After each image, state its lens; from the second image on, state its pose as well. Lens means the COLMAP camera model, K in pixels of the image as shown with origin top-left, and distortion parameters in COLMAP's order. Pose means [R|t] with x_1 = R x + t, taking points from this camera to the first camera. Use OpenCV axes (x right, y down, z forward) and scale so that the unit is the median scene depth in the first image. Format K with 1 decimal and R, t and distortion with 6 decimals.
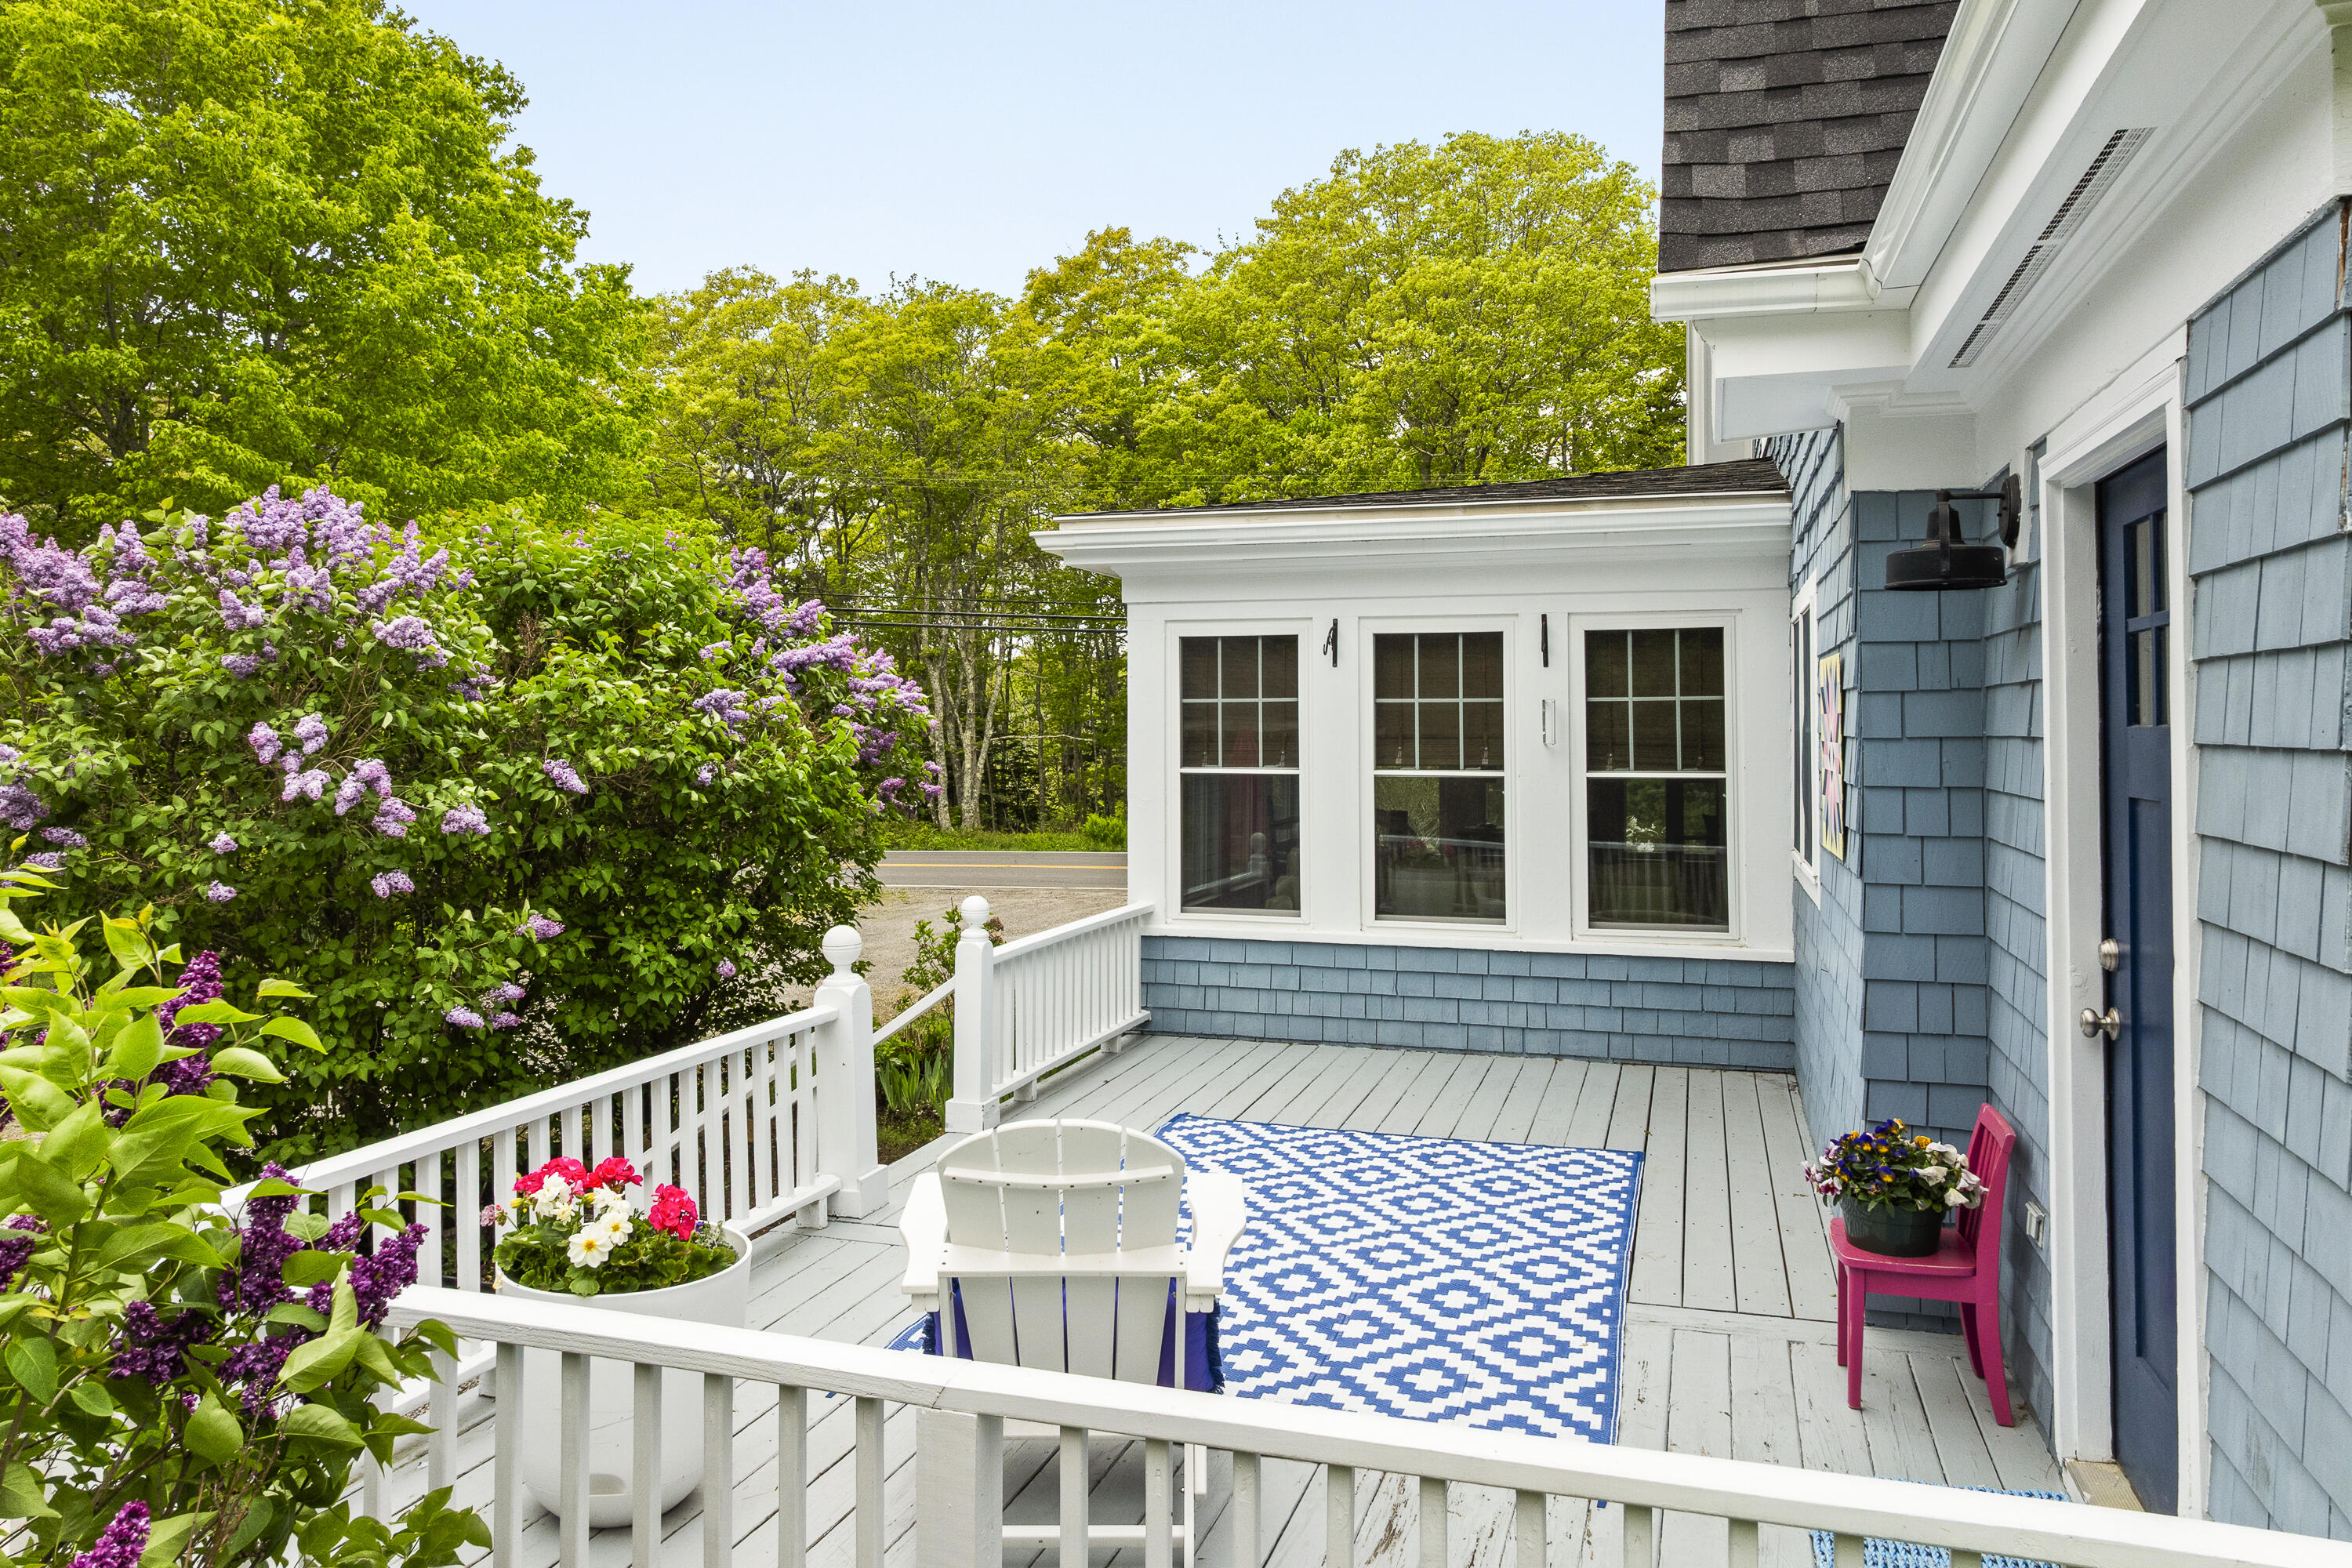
lens RADIAL K [[1603.8, 0, 1174.1], [0, 1603.8, 690.2], [0, 0, 1]] dist [-0.001662, -0.002286]
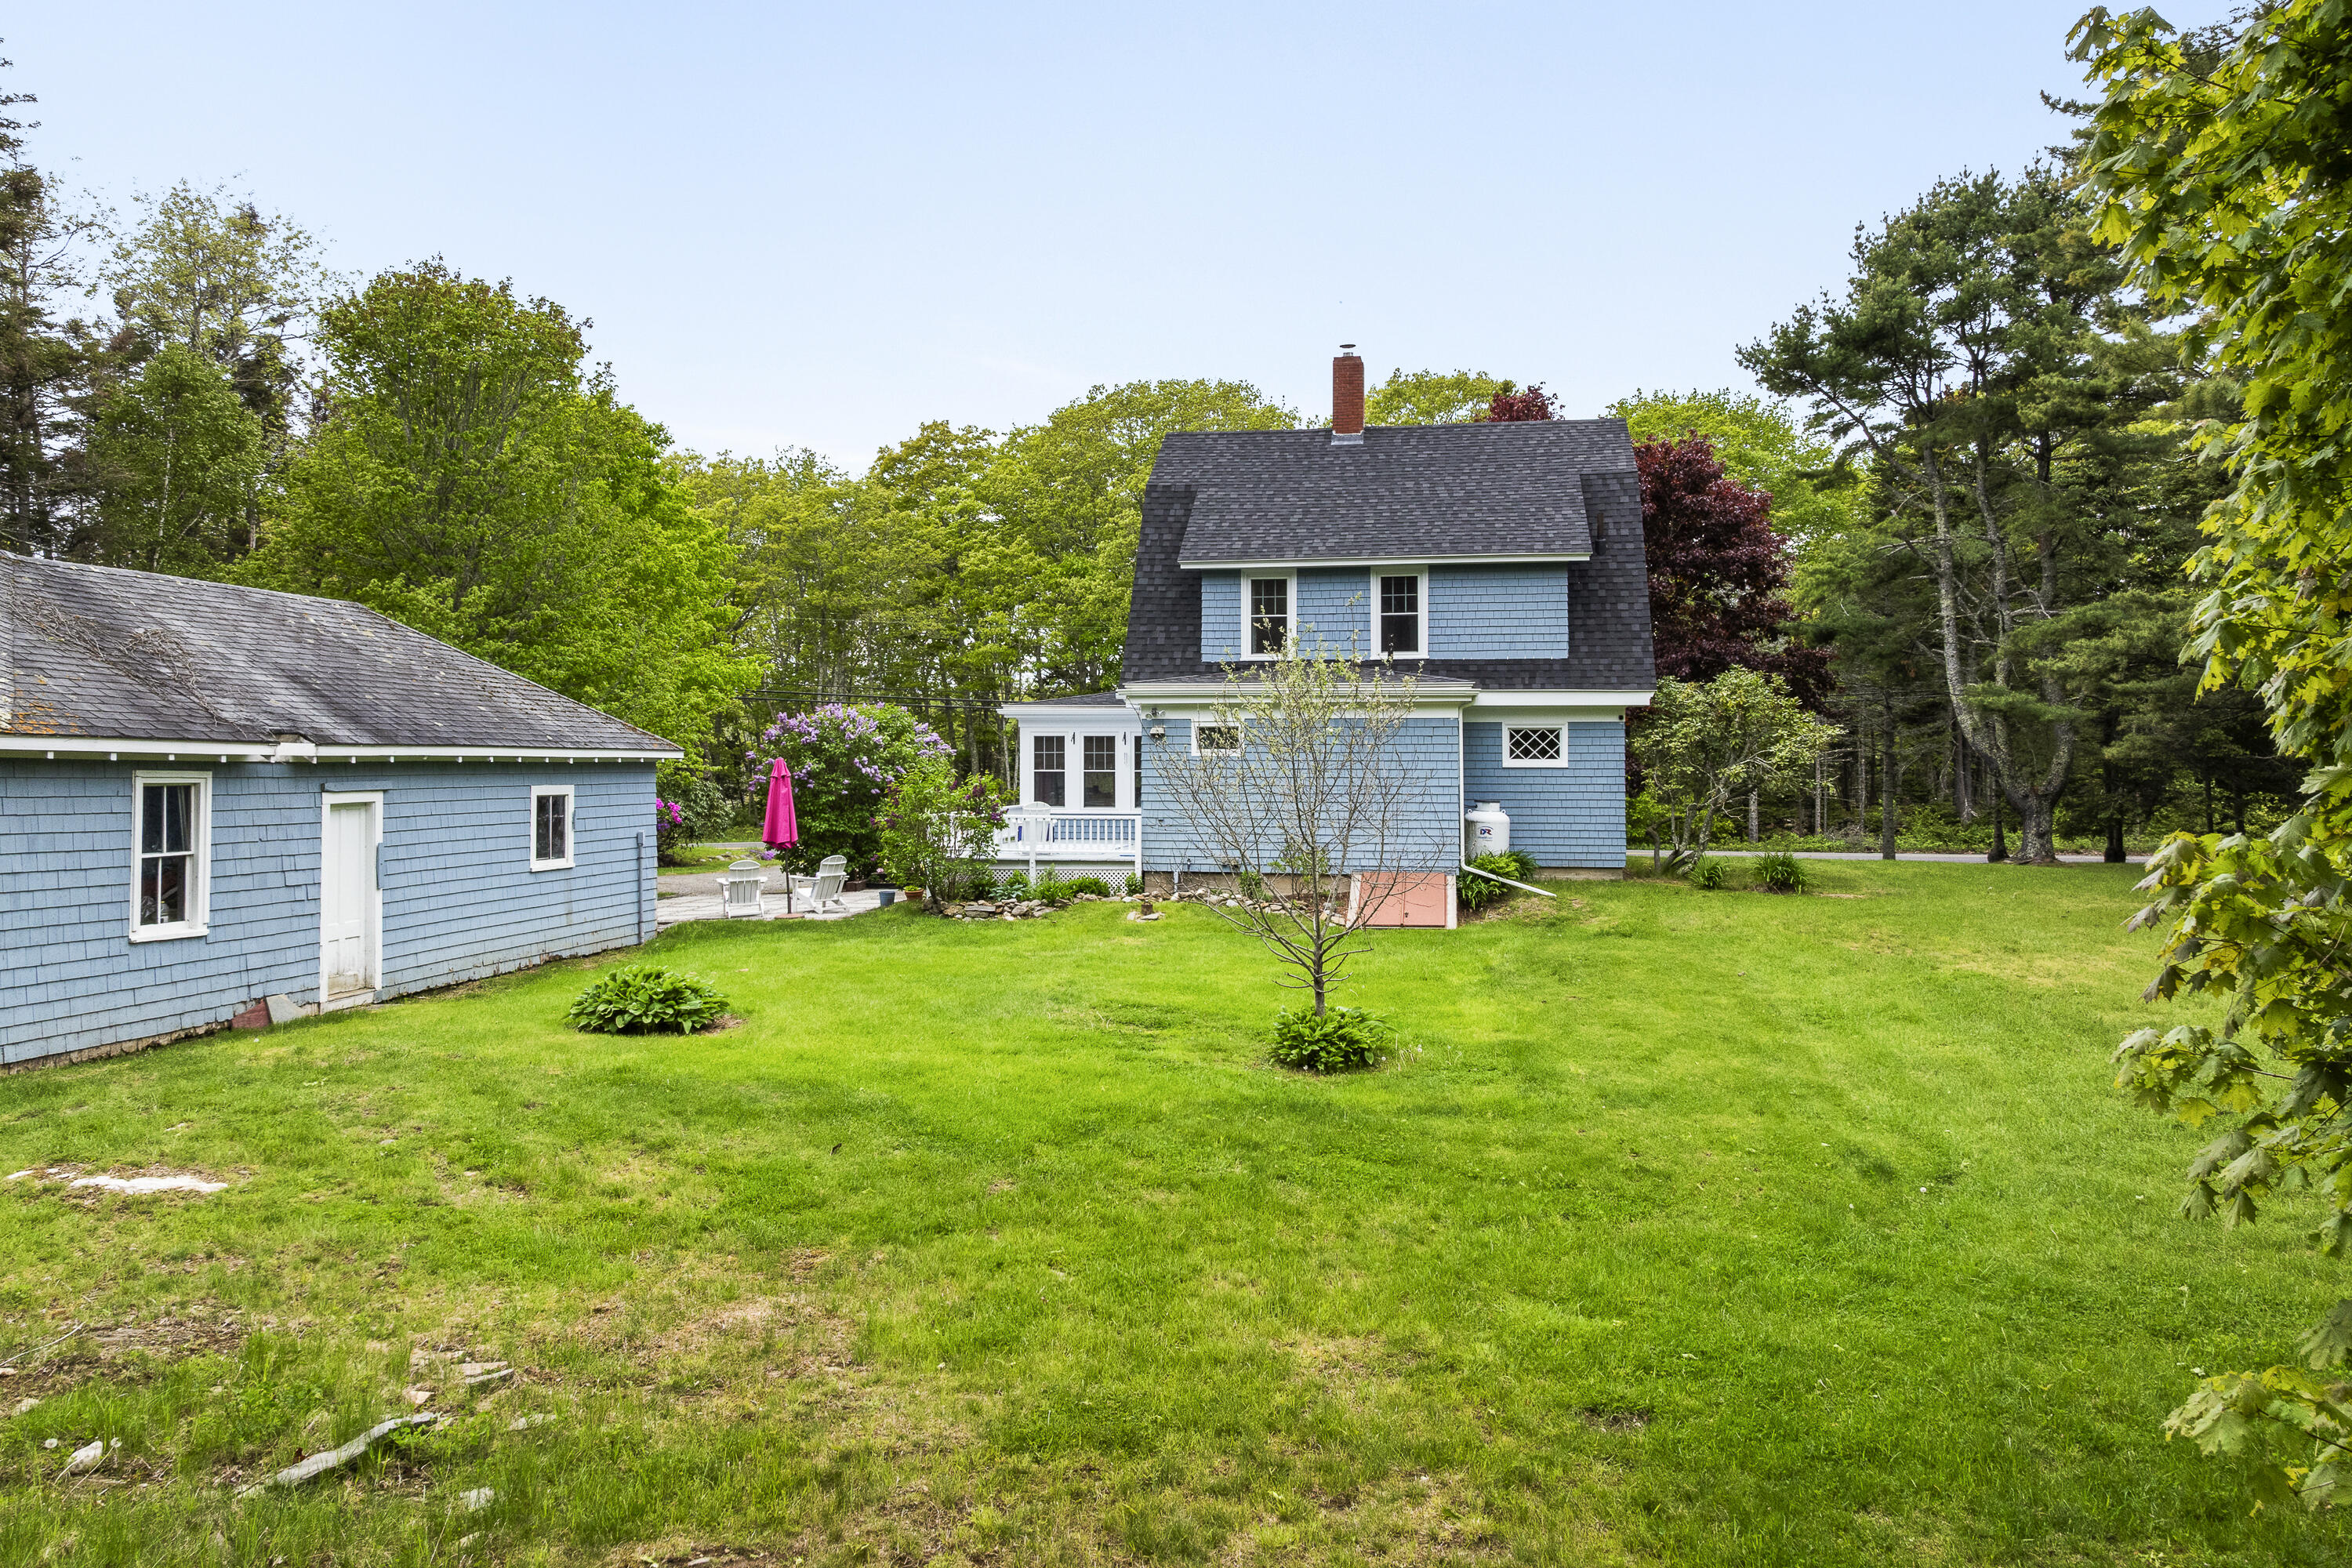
lens RADIAL K [[1603.8, 0, 1174.1], [0, 1603.8, 690.2], [0, 0, 1]] dist [-0.001662, -0.002286]
pose [[0.989566, 0.006648, 0.143925, -0.227965], [-0.003008, 0.999671, -0.025490, -0.049011], [-0.144048, 0.024792, 0.989260, -2.990674]]
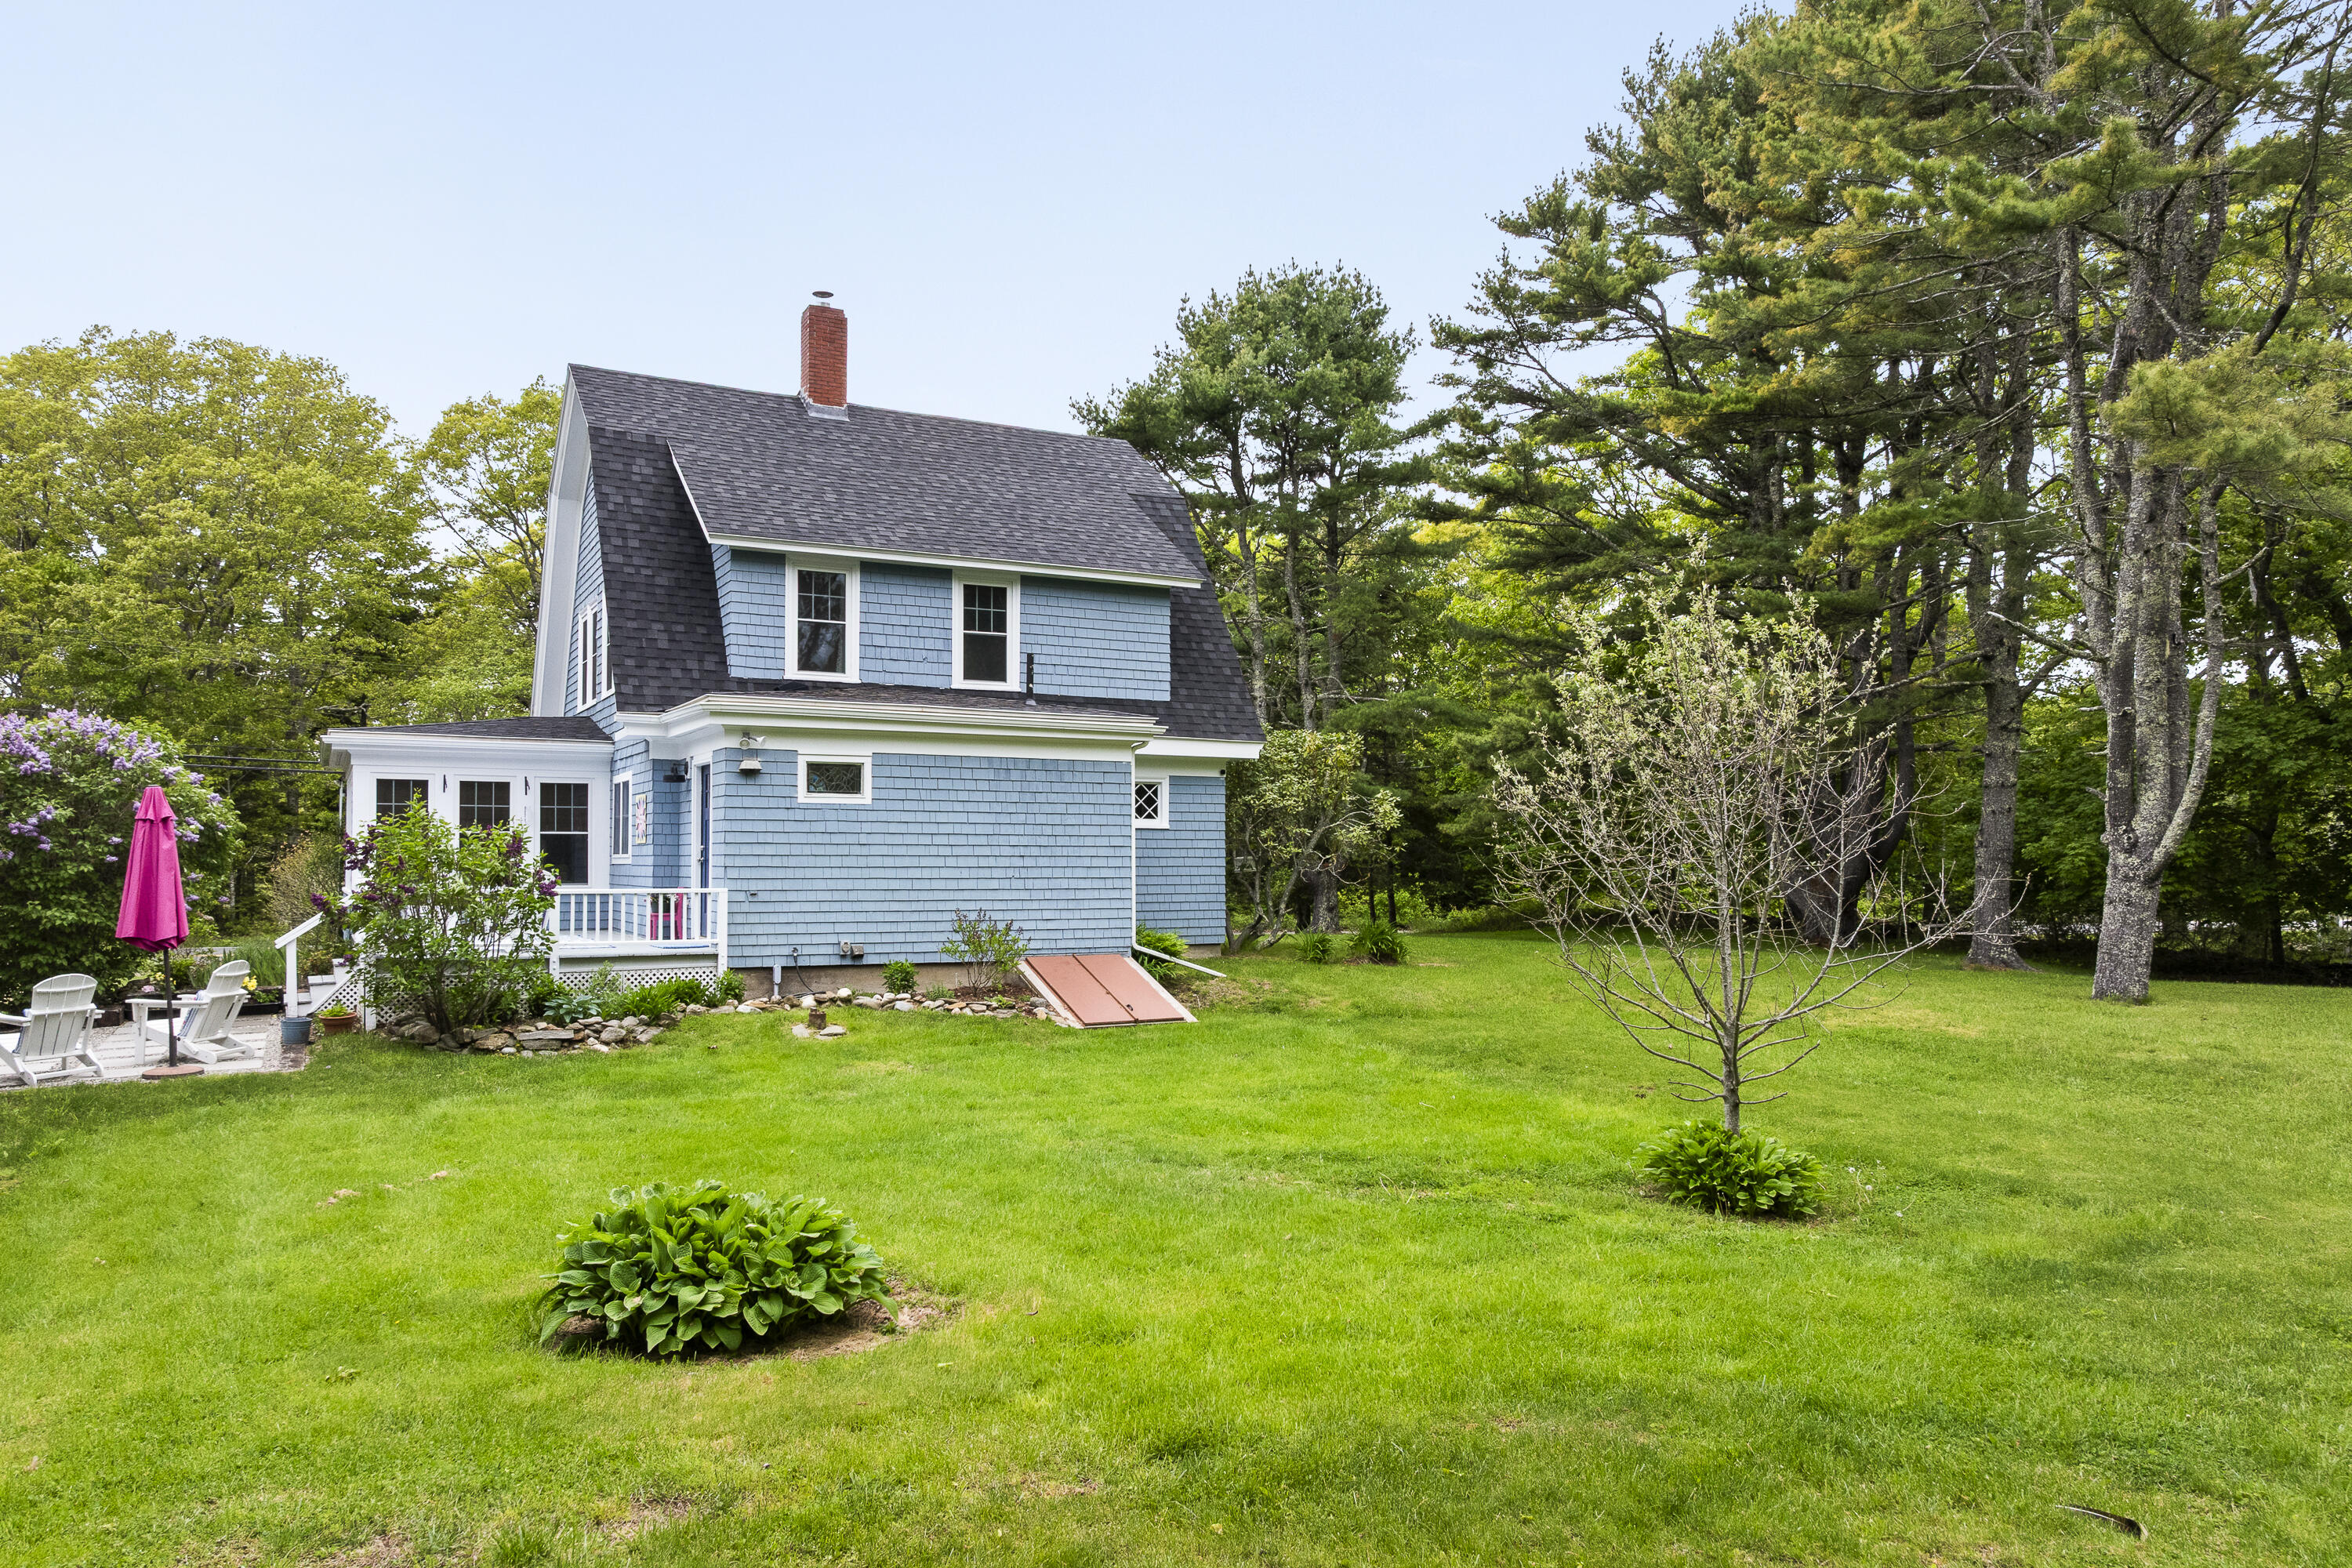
lens RADIAL K [[1612.3, 0, 1170.0], [0, 1612.3, 810.2], [0, 0, 1]] dist [-0.006755, -0.002997]
pose [[0.692988, 0.024476, 0.720534, -1.012262], [-0.015650, 0.999699, -0.018907, 0.046883], [-0.720779, 0.001827, 0.693162, -1.765962]]
